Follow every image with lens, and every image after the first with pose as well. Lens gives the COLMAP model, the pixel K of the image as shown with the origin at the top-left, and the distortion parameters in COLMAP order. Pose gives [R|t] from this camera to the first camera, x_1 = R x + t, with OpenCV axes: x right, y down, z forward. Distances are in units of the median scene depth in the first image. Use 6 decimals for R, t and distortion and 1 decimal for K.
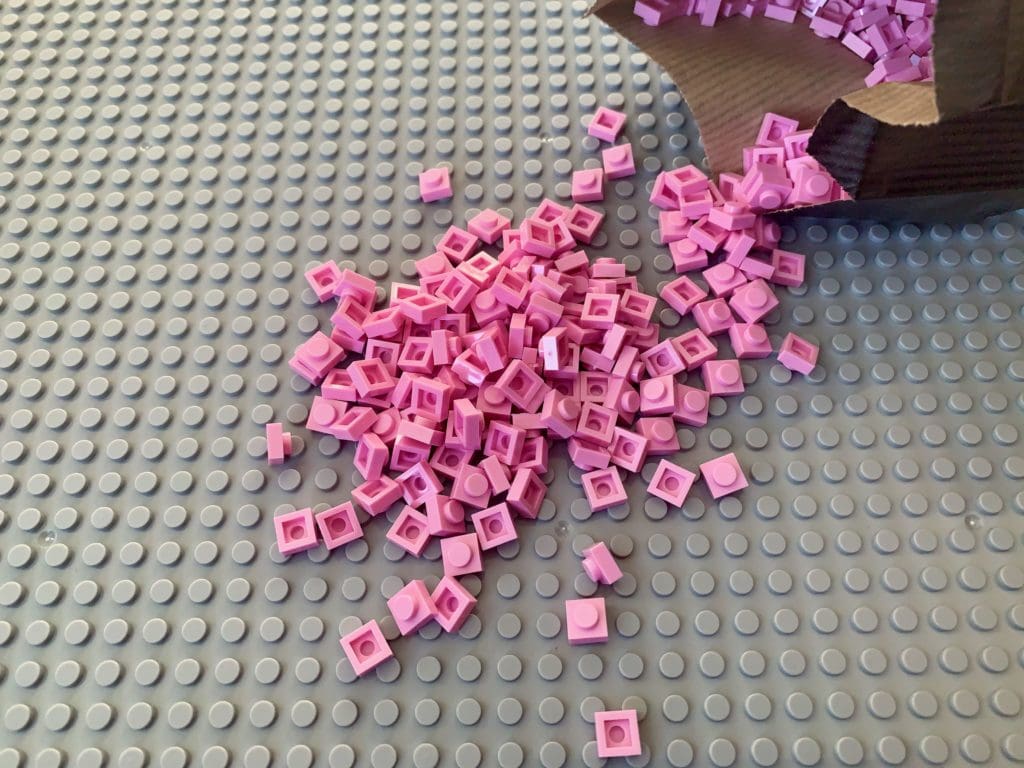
lens RADIAL K [[772.4, 0, 511.1], [0, 772.4, 379.3], [0, 0, 1]] dist [0.083984, -0.000562]
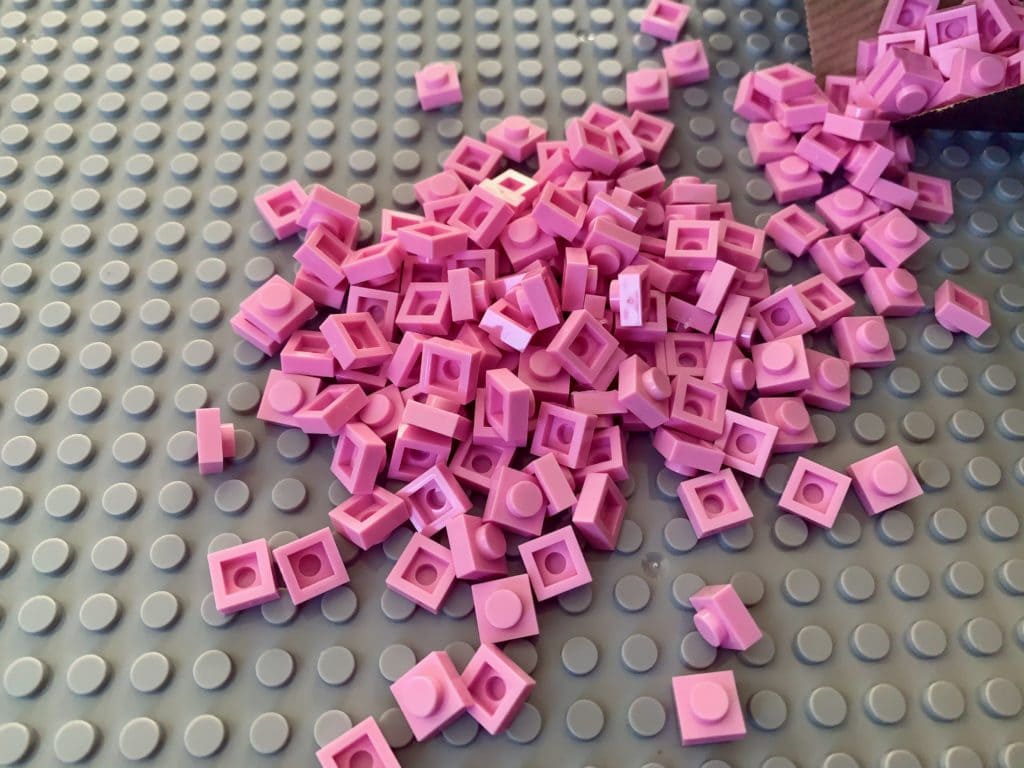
lens RADIAL K [[787.2, 0, 512.0], [0, 787.2, 384.0], [0, 0, 1]] dist [0.006852, -0.003710]
pose [[0.997889, -0.005377, 0.064722, -0.091777], [0.007086, 0.999631, -0.026213, 0.053518], [-0.064557, 0.026616, 0.997559, 0.320395]]
